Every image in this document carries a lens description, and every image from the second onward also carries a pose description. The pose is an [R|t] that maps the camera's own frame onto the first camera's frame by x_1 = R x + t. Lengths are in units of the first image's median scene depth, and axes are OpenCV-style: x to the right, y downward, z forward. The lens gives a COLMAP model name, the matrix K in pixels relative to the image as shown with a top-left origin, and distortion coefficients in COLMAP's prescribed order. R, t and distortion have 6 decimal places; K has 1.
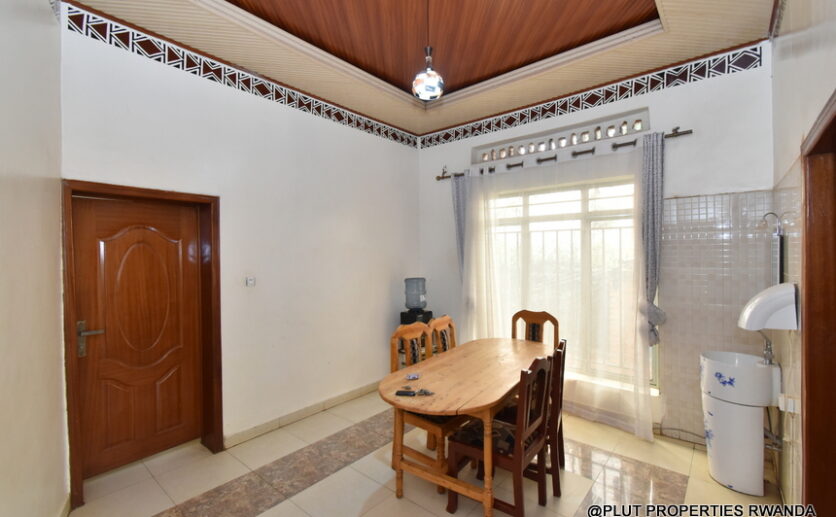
lens RADIAL K [[364.3, 0, 416.2], [0, 364.3, 258.4], [0, 0, 1]] dist [0.000357, 0.000069]
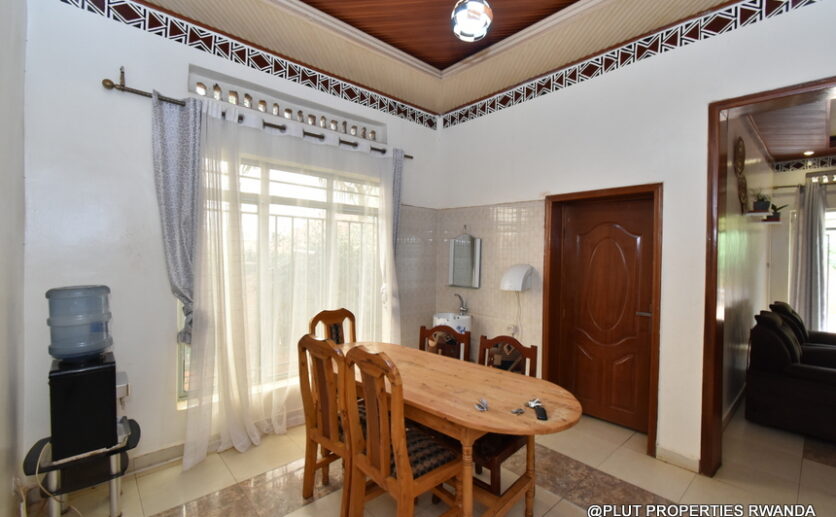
lens RADIAL K [[364.3, 0, 416.2], [0, 364.3, 258.4], [0, 0, 1]] dist [0.000357, 0.000069]
pose [[0.127543, -0.005438, 0.991818, -0.514268], [-0.004150, 0.999973, 0.006016, 0.016362], [-0.991824, -0.004883, 0.127517, 0.706460]]
